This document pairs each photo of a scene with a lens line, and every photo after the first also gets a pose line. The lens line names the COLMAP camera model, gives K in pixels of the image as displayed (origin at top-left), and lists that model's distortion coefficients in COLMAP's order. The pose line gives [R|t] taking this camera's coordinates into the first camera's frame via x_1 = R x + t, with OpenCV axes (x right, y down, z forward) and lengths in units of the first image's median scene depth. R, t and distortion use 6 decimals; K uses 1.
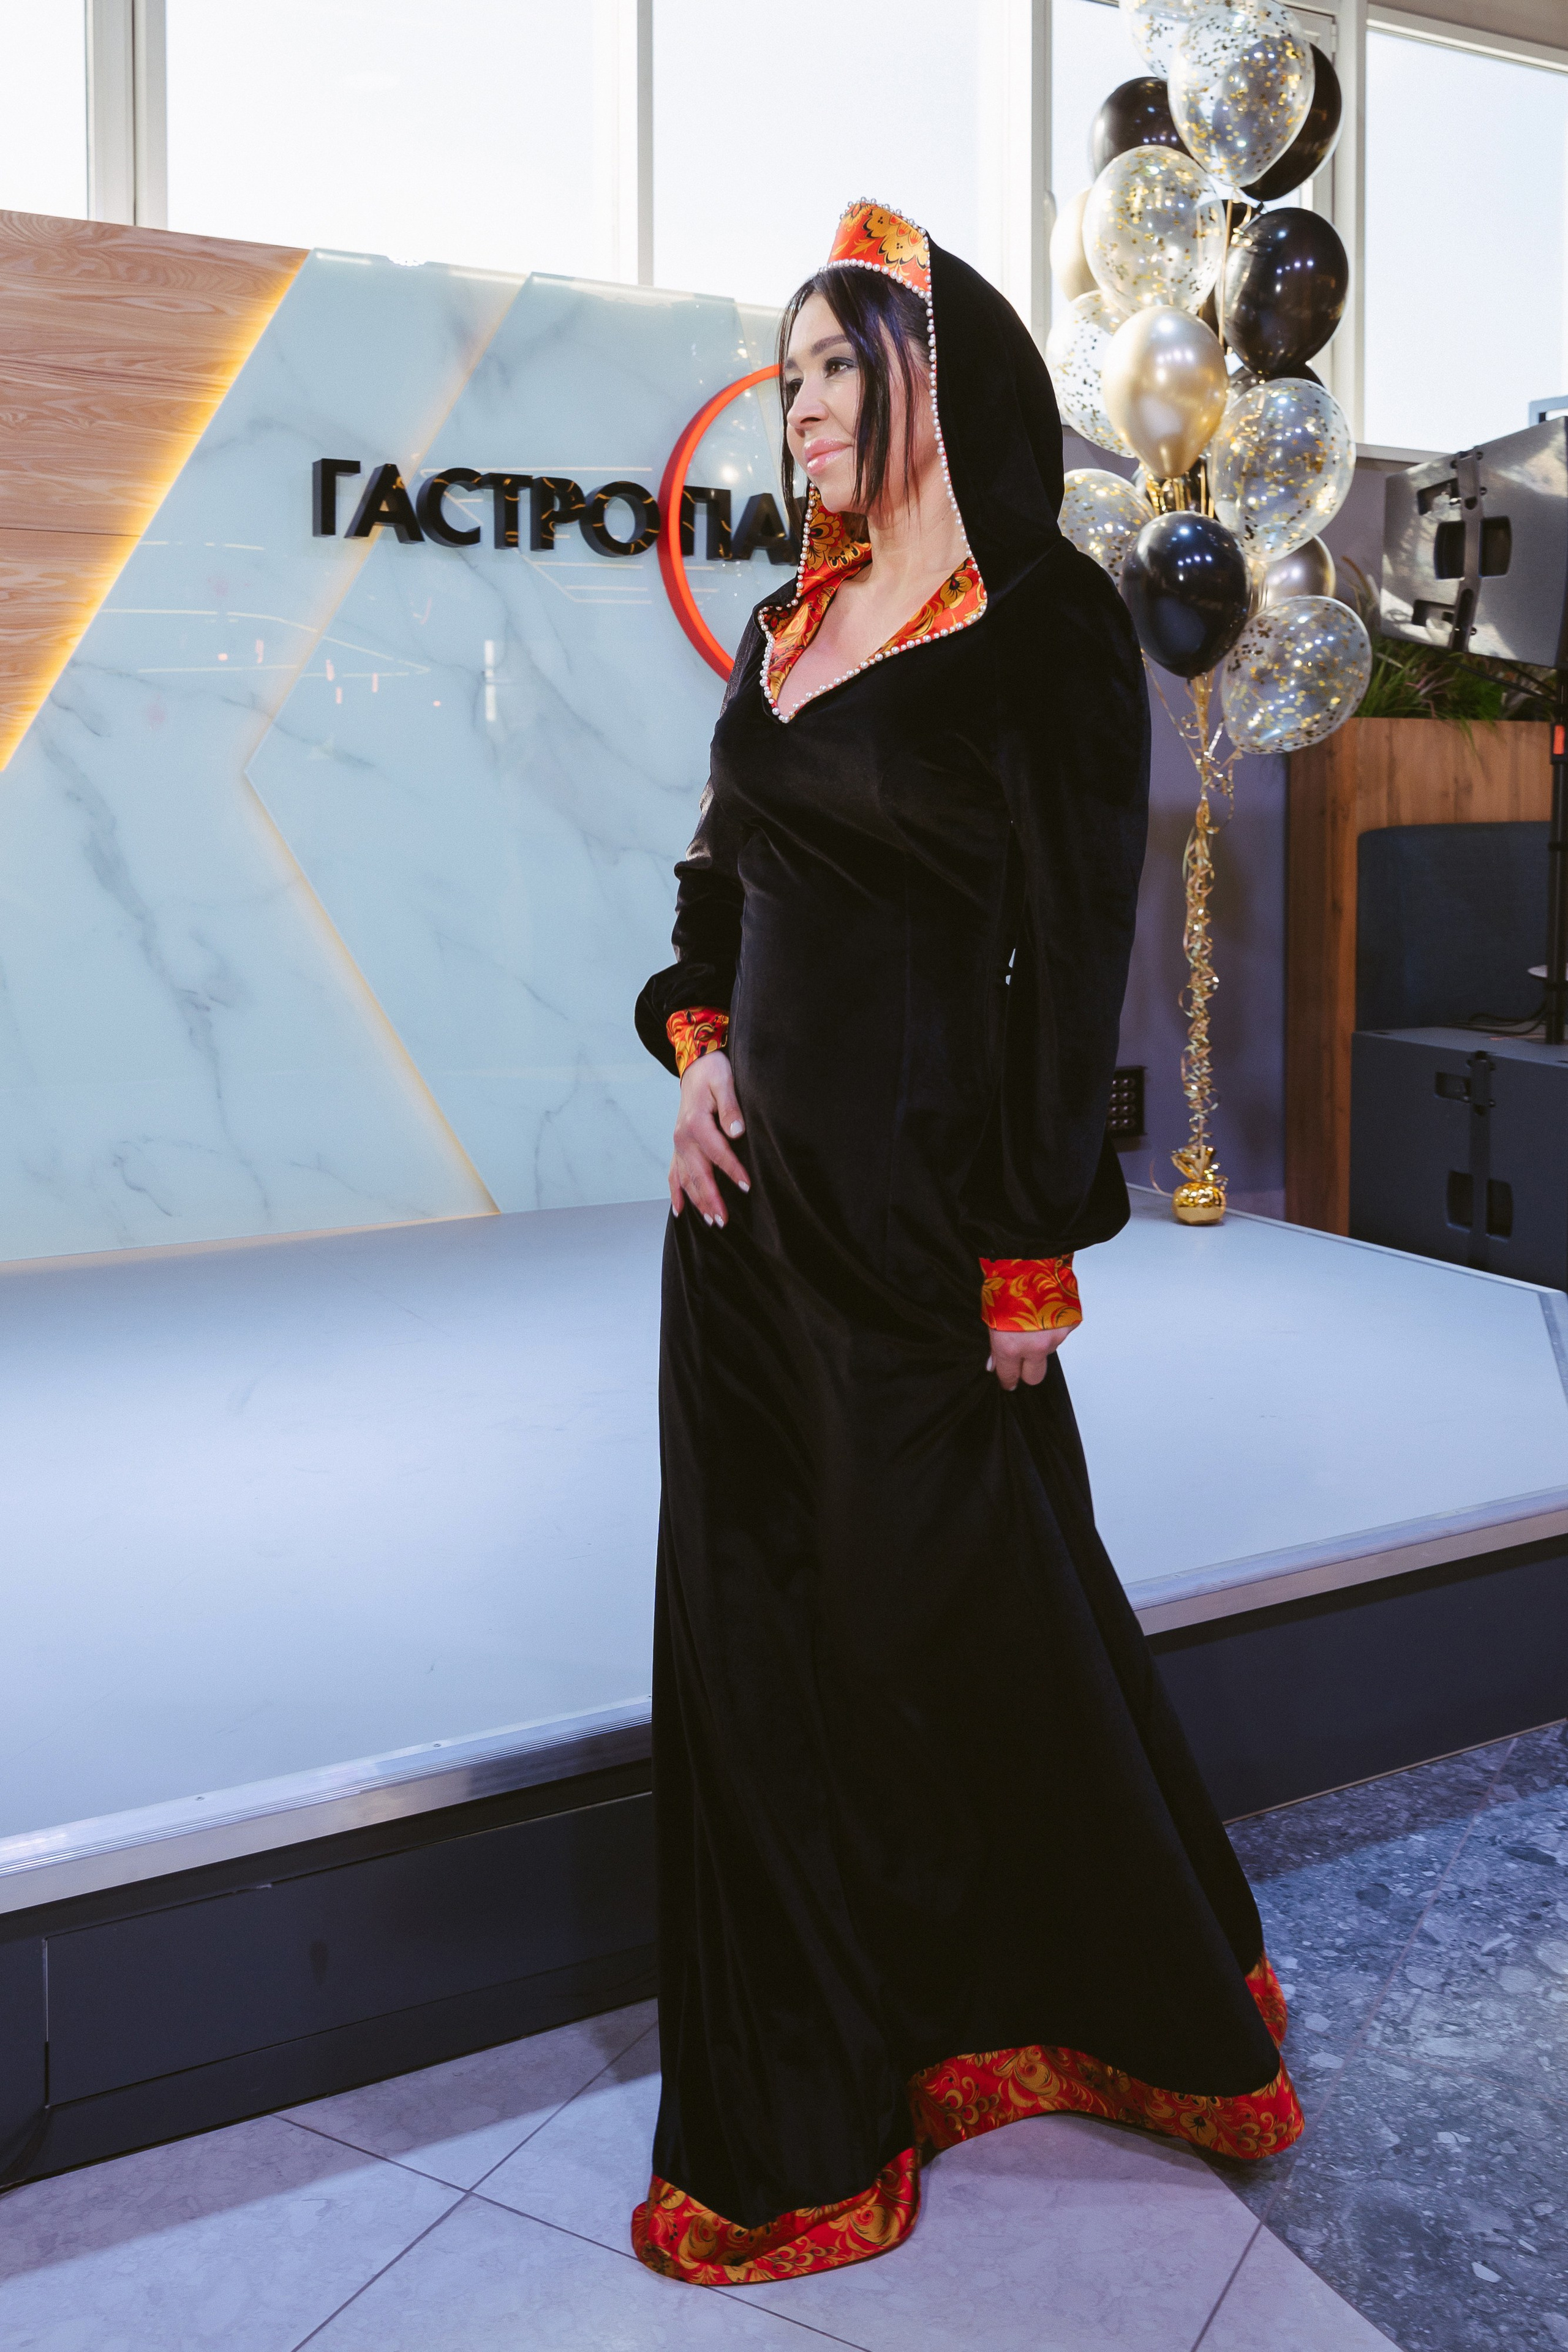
lens RADIAL K [[2123.9, 0, 790.5], [0, 2123.9, 877.2], [0, 0, 1]] dist [-0.036677, 0.012711]
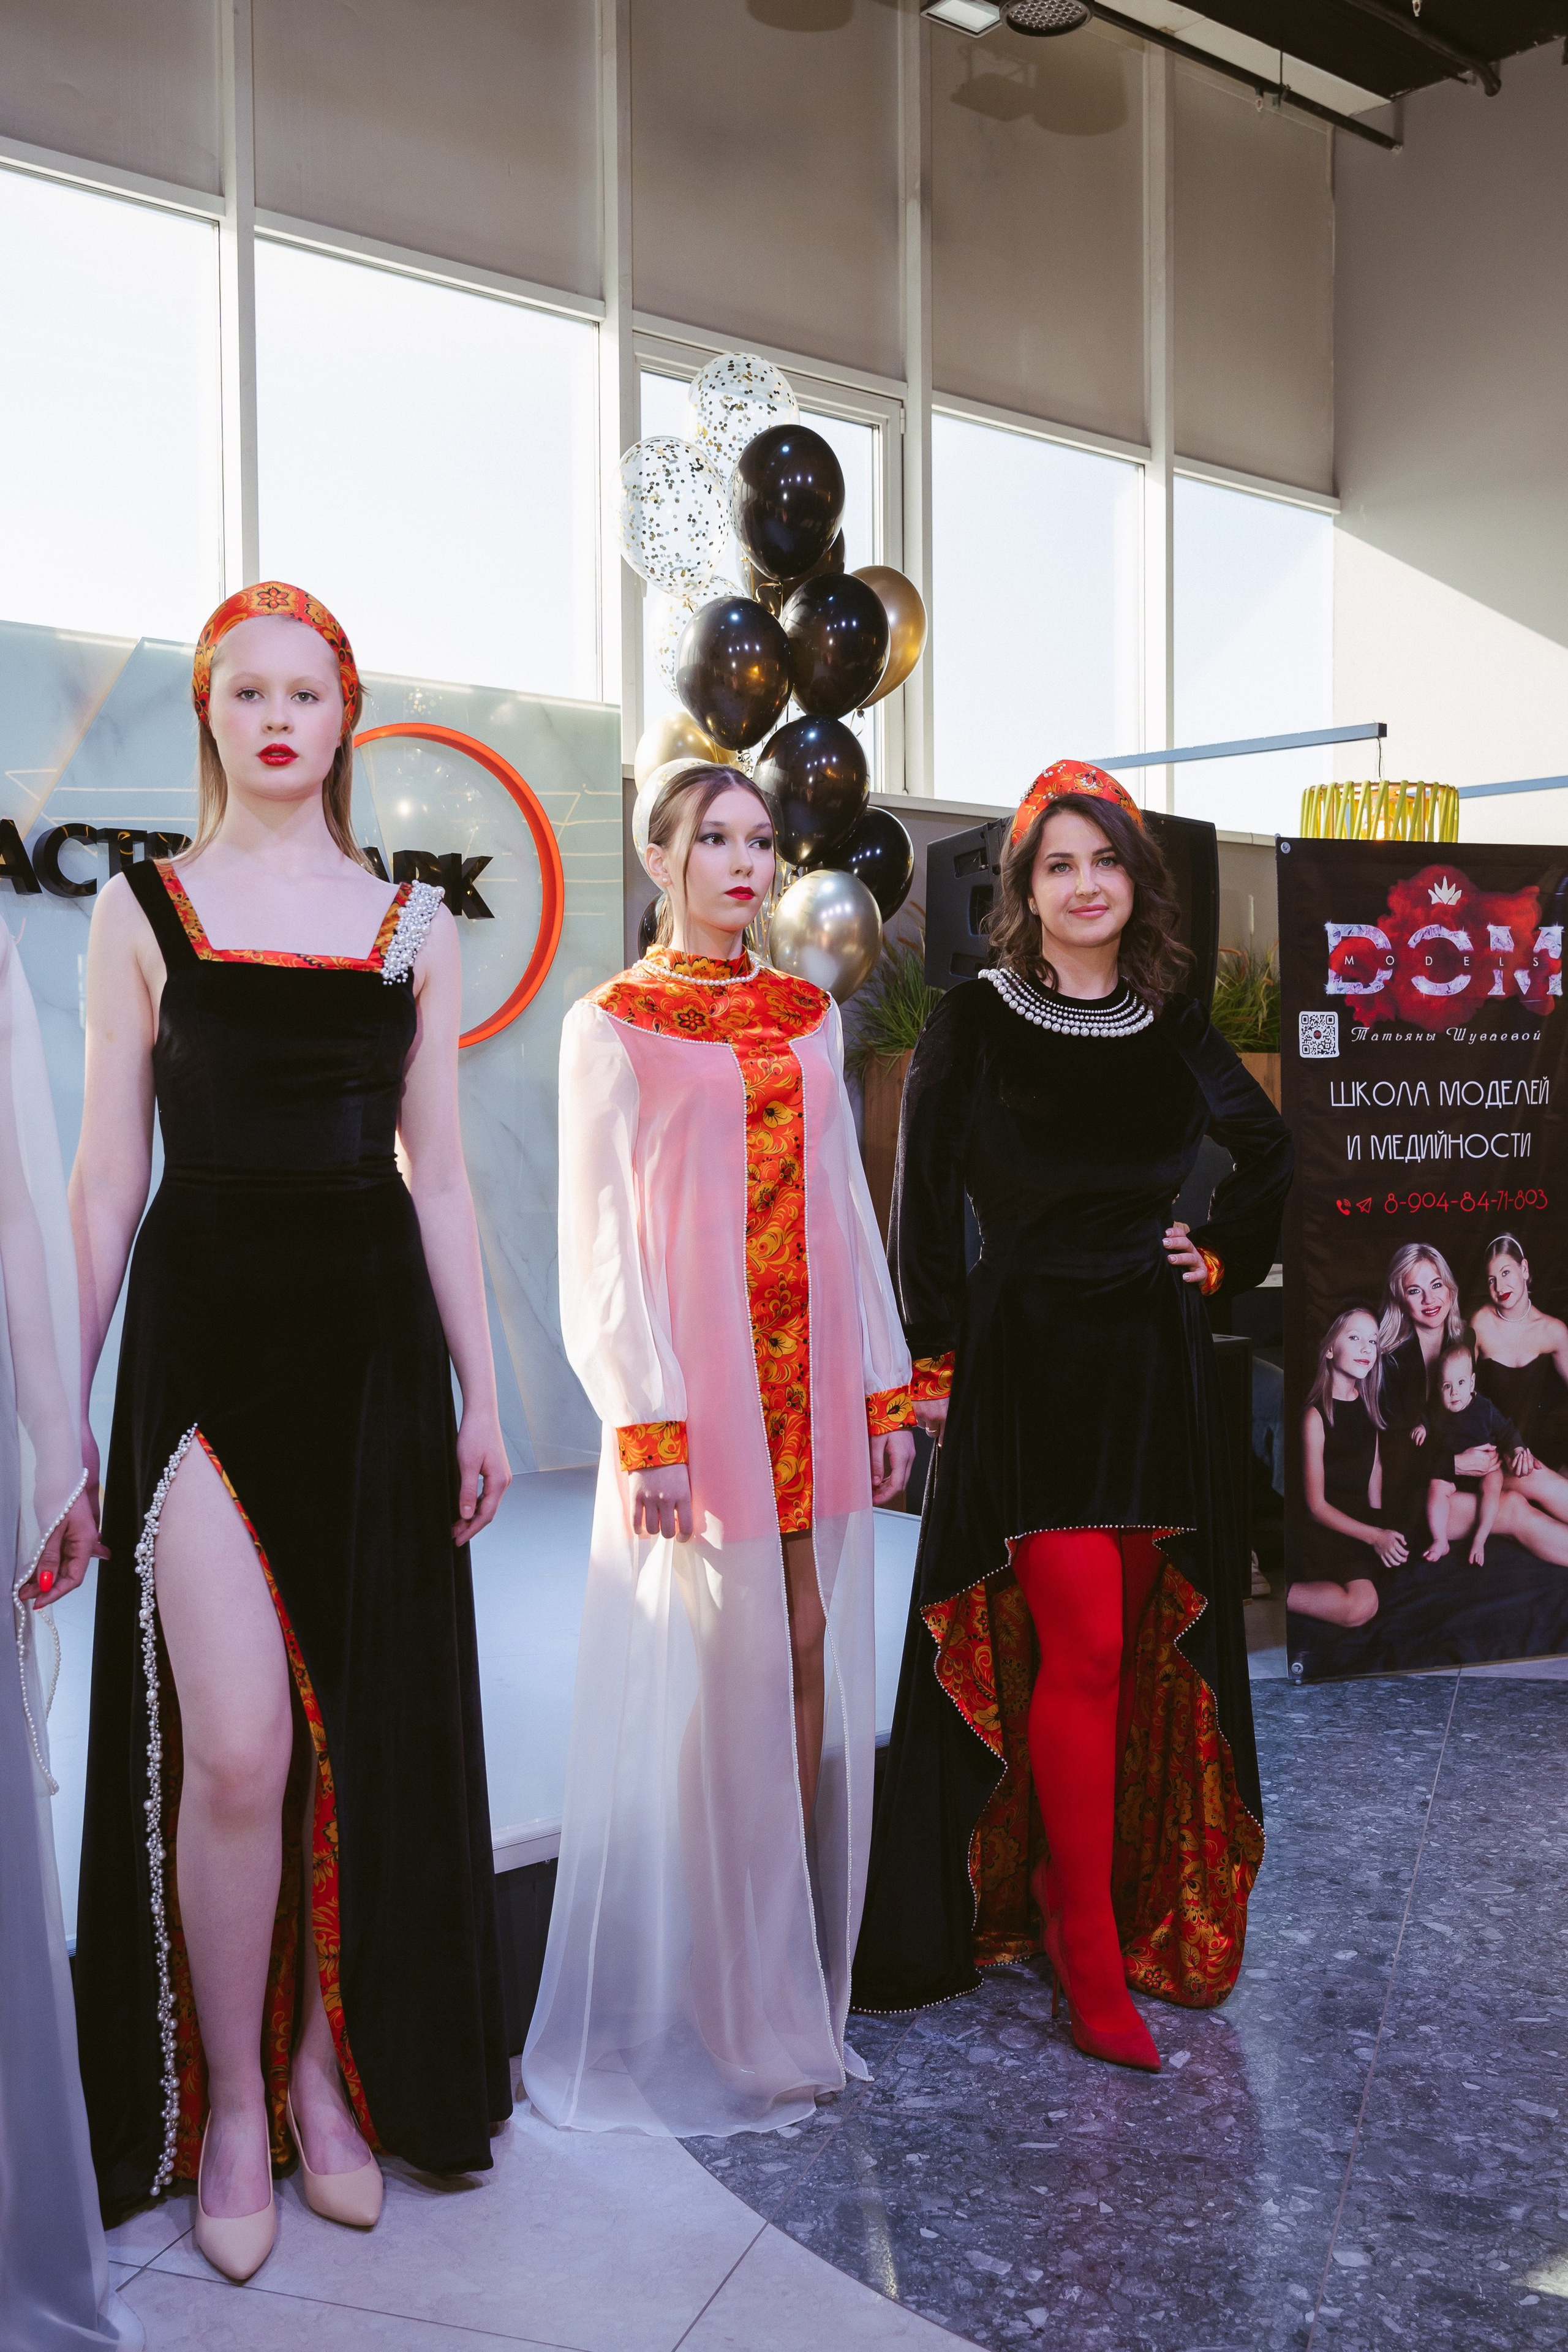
lens RADIAL K [[2205.8, 0, 852.5], [0, 2205.8, 1195.7], [0, 0, 1]] dist [-0.023001, 0.015534]
pose [[0.980485, -0.016429, 0.195907, 0.014396], [0.016074, 0.999865, 0.003403, -0.009201], [-0.195936, -0.000188, 0.980617, -0.340628]]
